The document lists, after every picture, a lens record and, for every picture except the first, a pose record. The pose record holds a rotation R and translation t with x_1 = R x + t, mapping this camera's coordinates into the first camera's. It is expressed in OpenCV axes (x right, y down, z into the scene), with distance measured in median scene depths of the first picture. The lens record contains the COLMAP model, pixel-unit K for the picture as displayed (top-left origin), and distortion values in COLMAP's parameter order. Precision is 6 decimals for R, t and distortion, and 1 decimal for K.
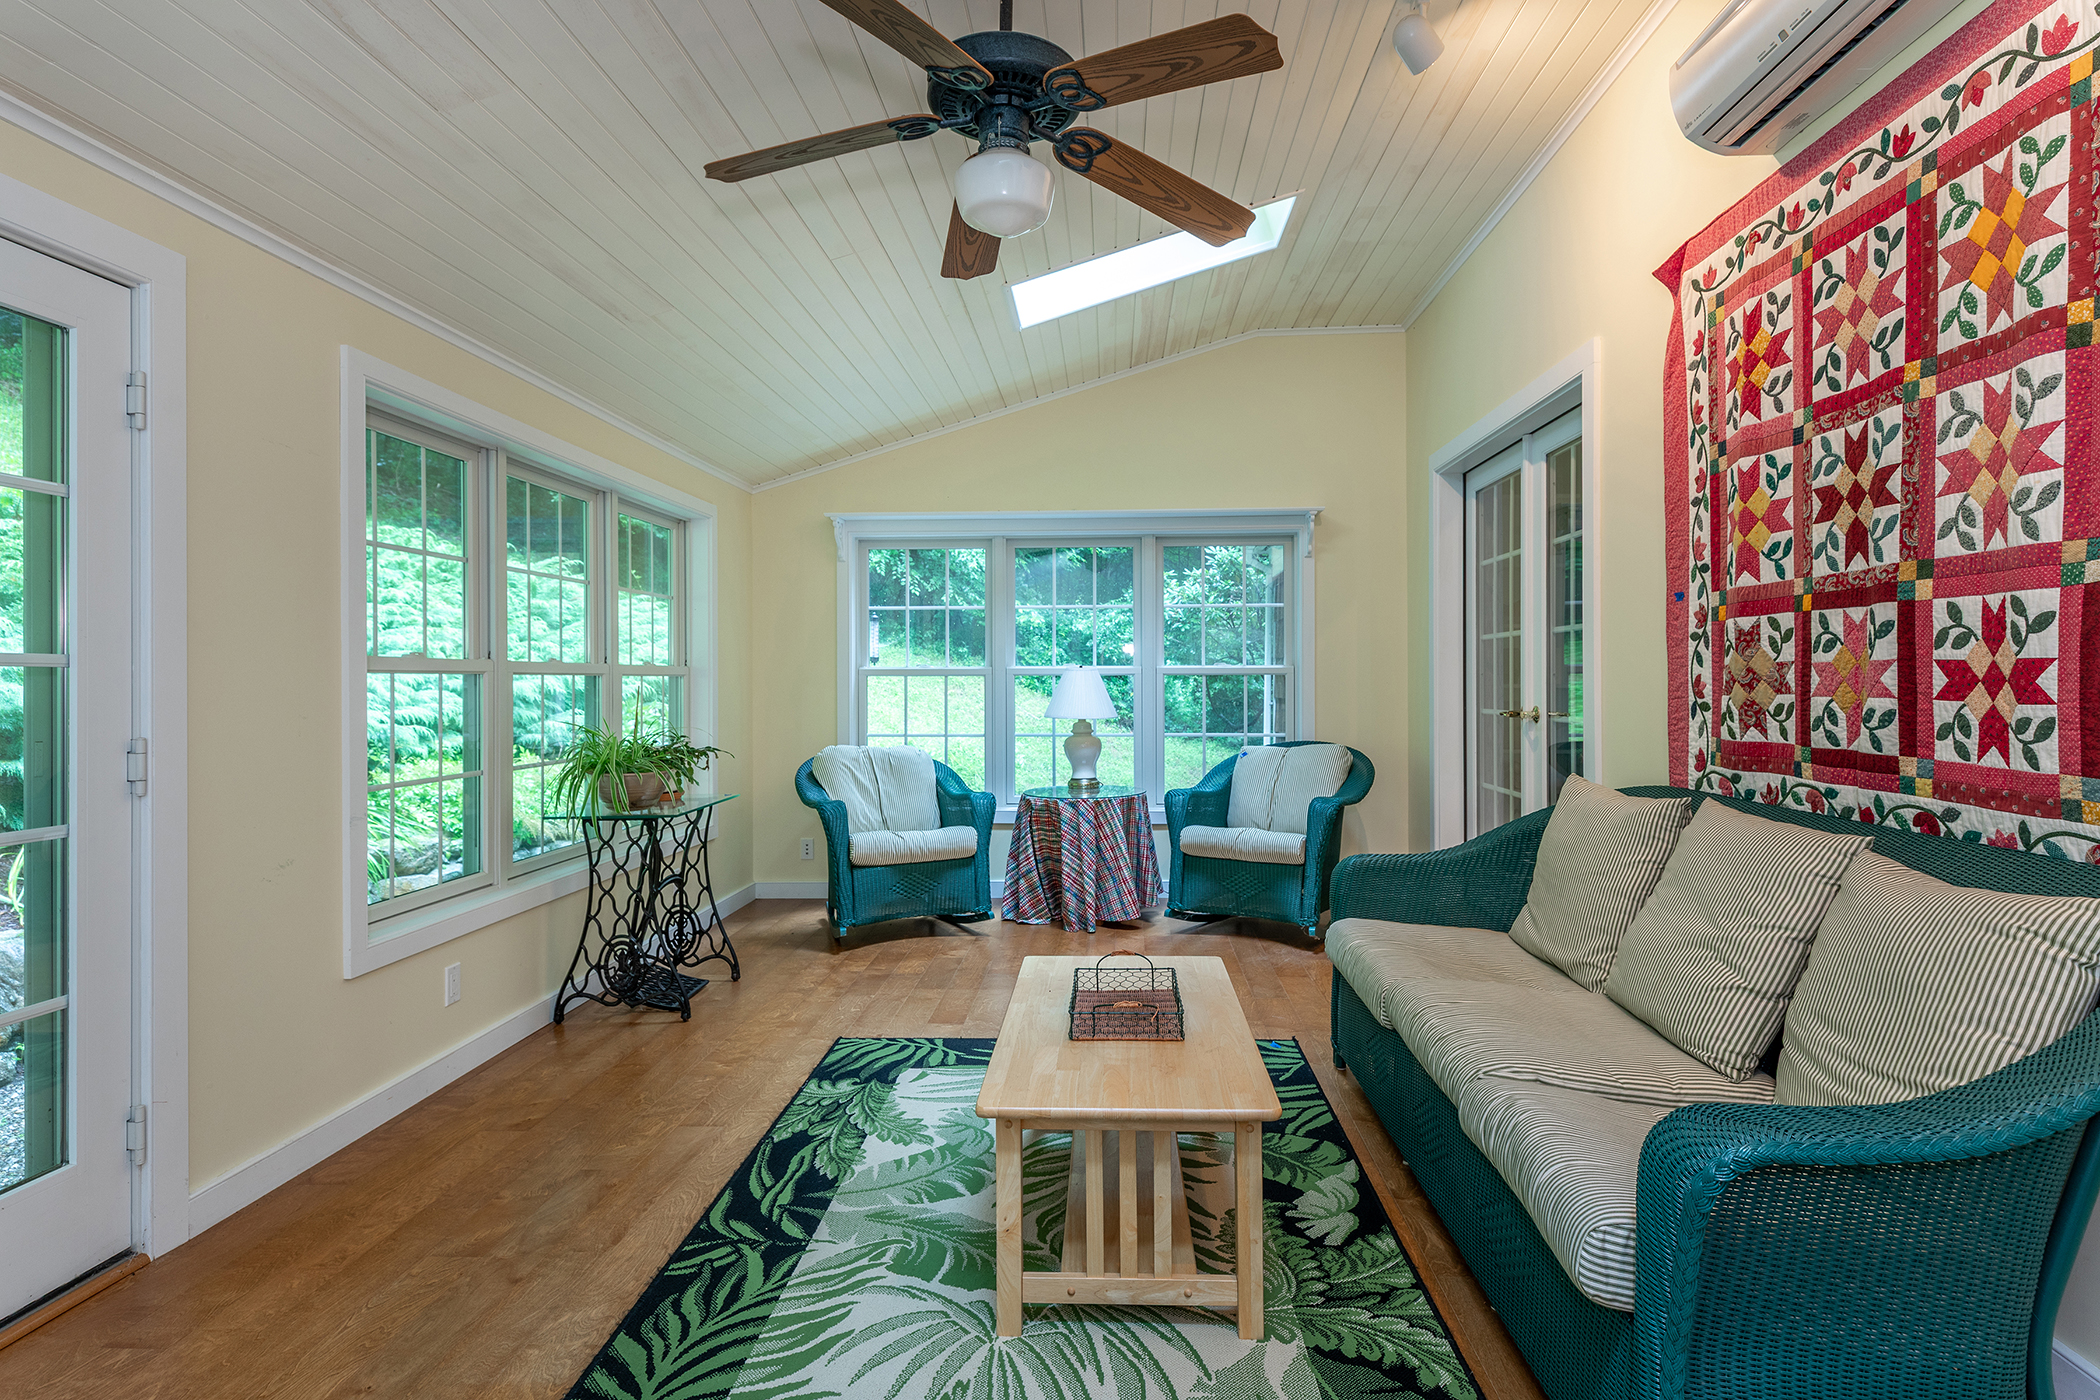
lens RADIAL K [[1211.2, 0, 1051.5], [0, 1211.2, 686.2], [0, 0, 1]] dist [-0.000686, -0.000086]
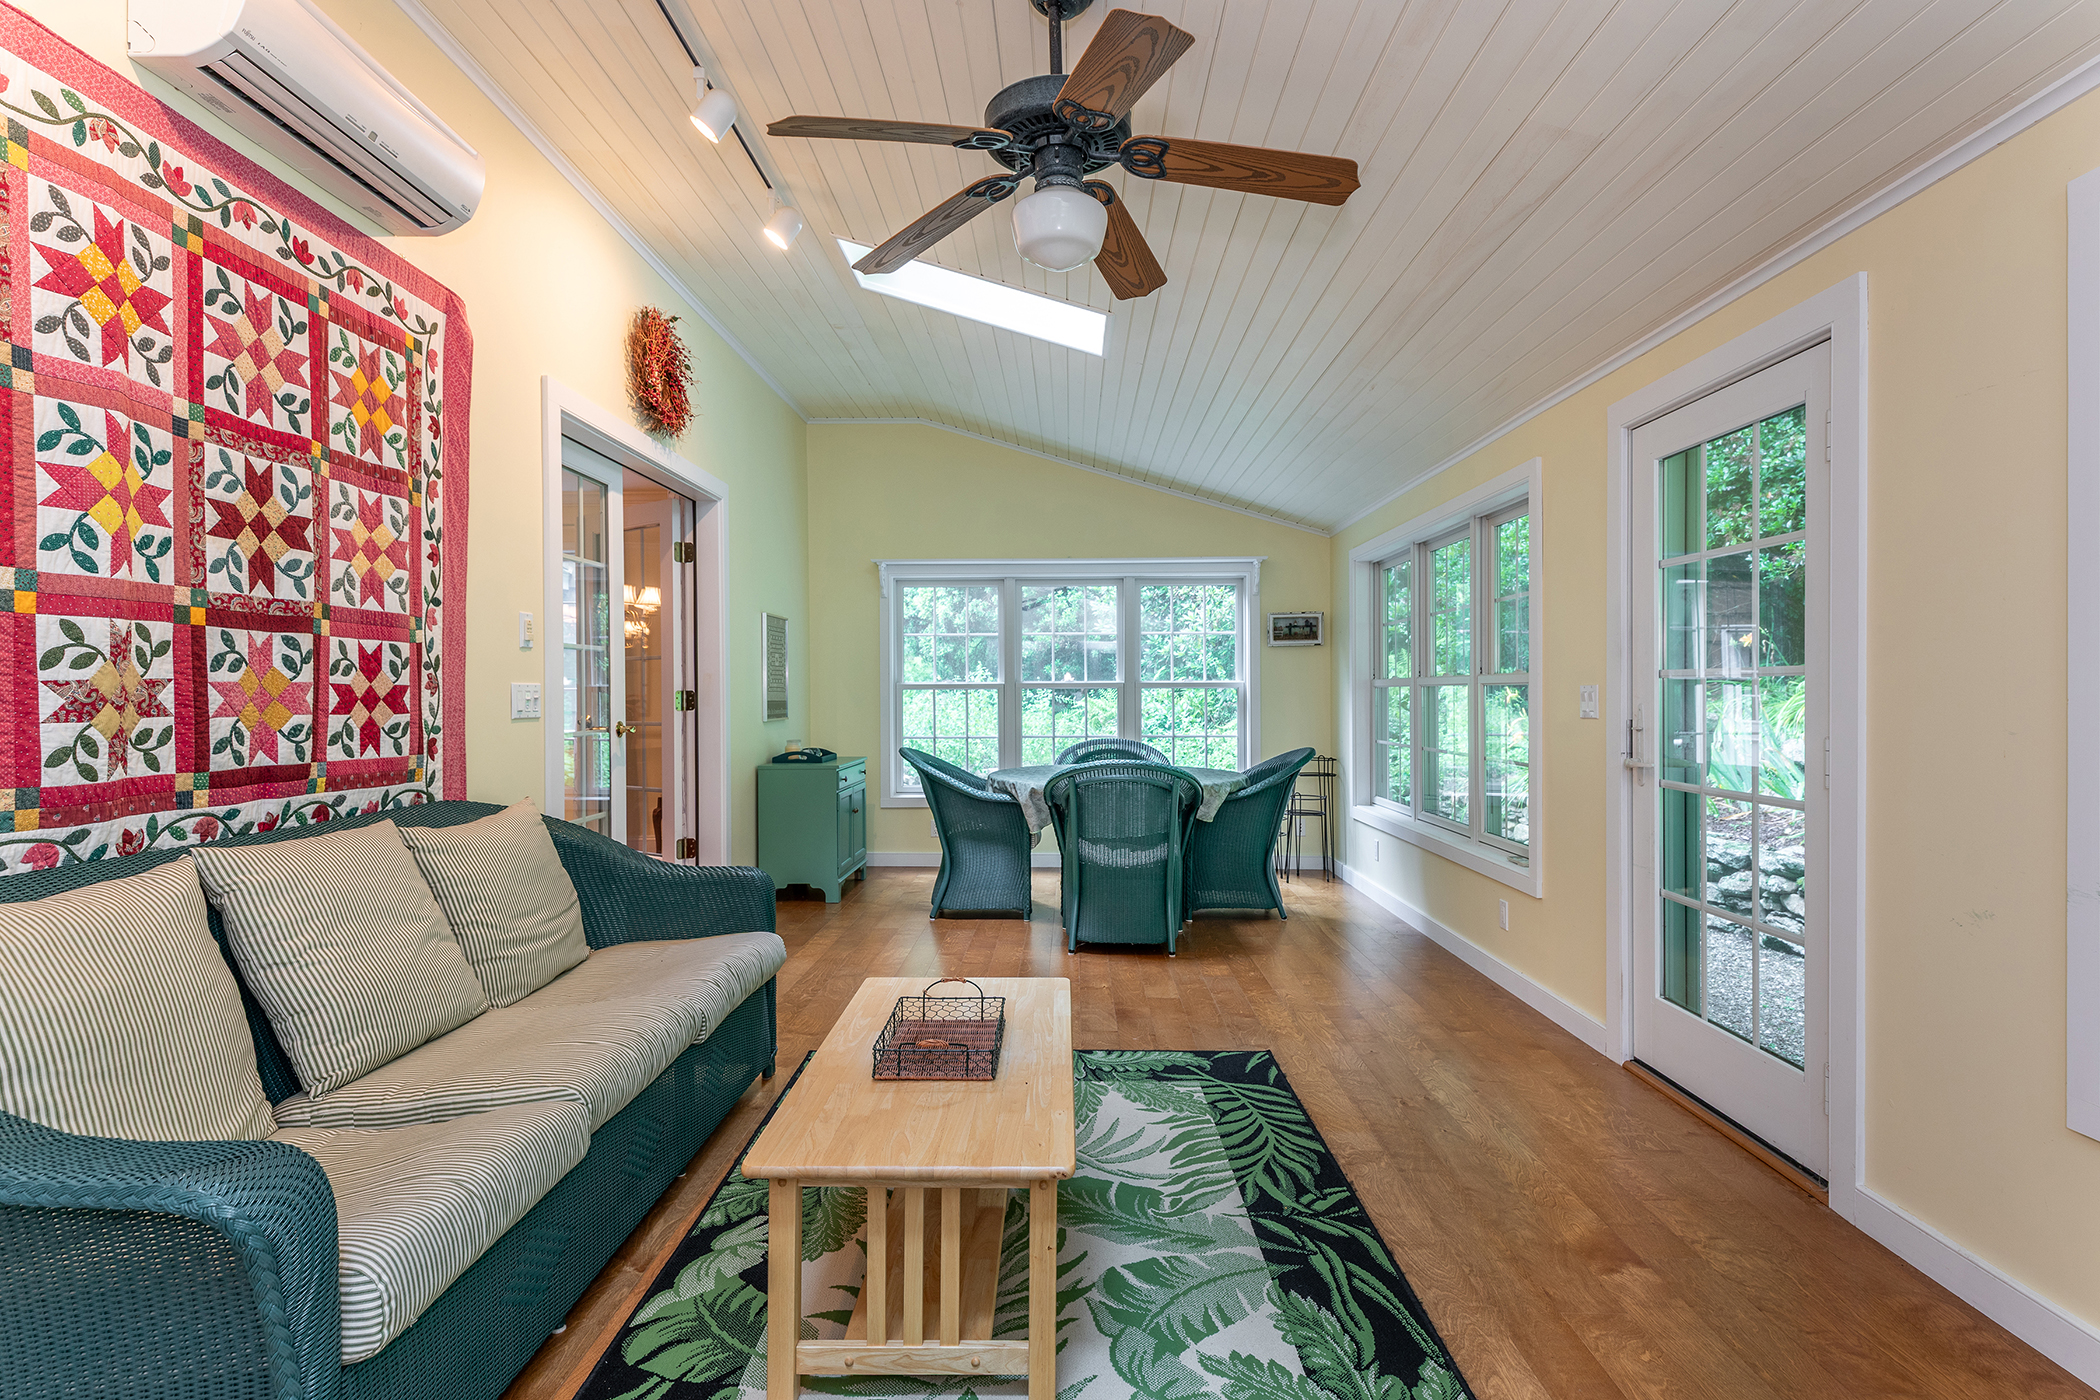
lens RADIAL K [[1139.7, 0, 1049.1], [0, 1139.7, 702.9], [0, 0, 1]] dist [0.002498, 0.000163]
pose [[-0.999177, 0.009306, -0.039477, 0.012558], [0.008739, 0.999857, 0.014503, -0.011035], [0.039606, 0.014146, -0.999115, 2.035030]]
